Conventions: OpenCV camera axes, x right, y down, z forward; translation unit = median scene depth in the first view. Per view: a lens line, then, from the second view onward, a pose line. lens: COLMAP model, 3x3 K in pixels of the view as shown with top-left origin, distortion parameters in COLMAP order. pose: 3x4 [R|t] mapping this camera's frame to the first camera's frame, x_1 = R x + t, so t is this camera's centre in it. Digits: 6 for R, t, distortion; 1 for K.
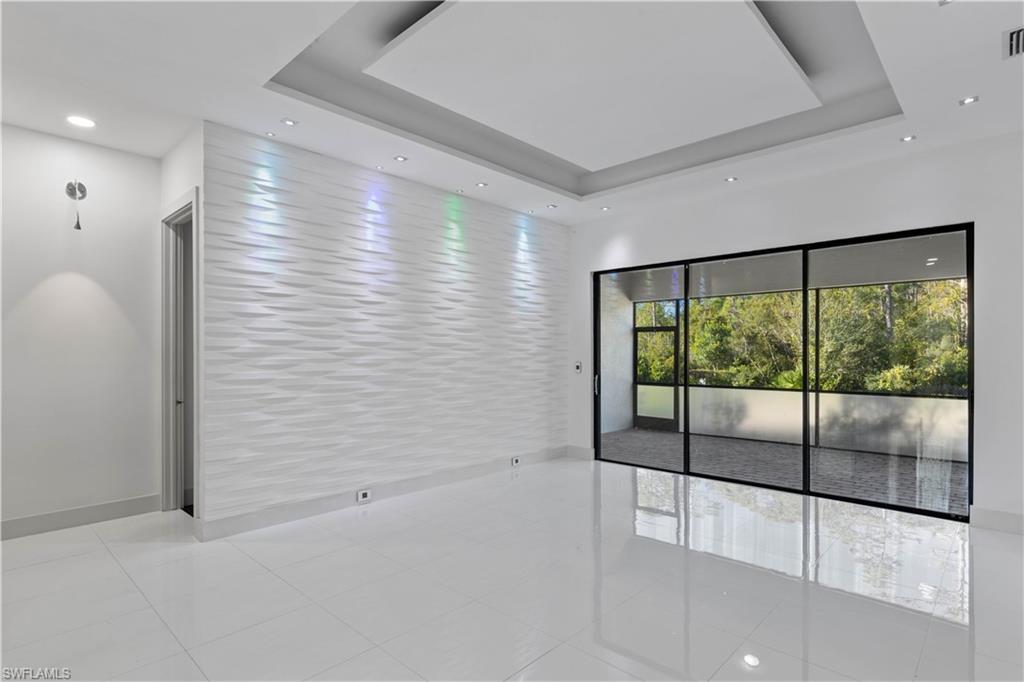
lens RADIAL K [[522.1, 0, 510.1], [0, 522.1, 349.1], [0, 0, 1]] dist [-0.004397, -0.001142]
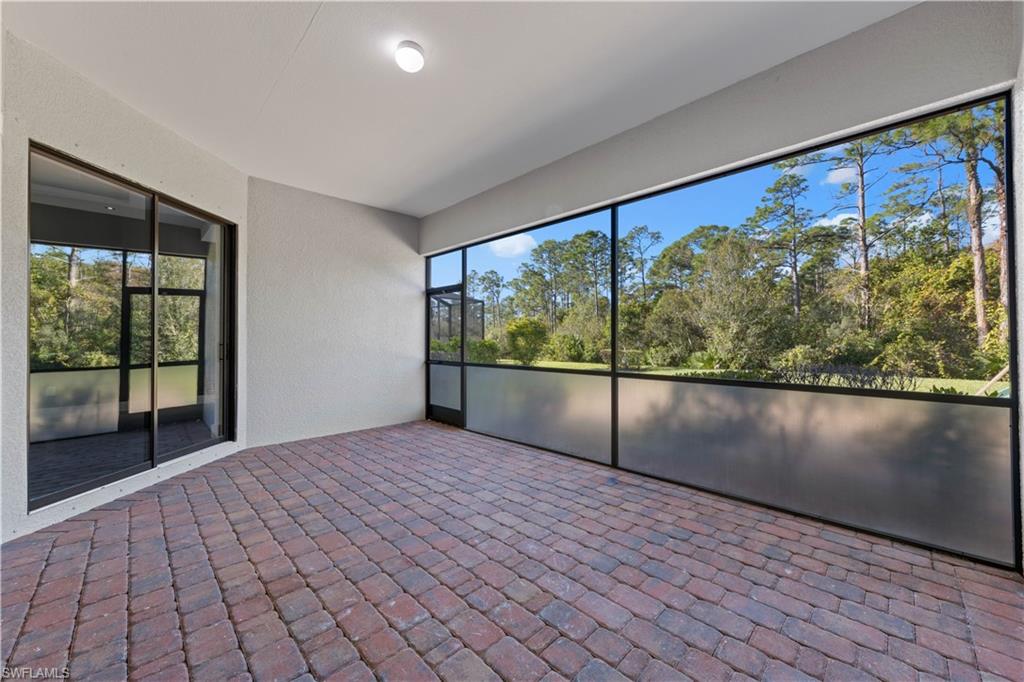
lens RADIAL K [[385.6, 0, 514.3], [0, 385.6, 335.3], [0, 0, 1]] dist [0.003876, 0.000162]
pose [[0.999835, -0.002407, -0.018012, 0.175393], [0.002303, 0.999981, -0.005741, 0.013892], [0.018026, 0.005698, 0.999821, 0.201238]]
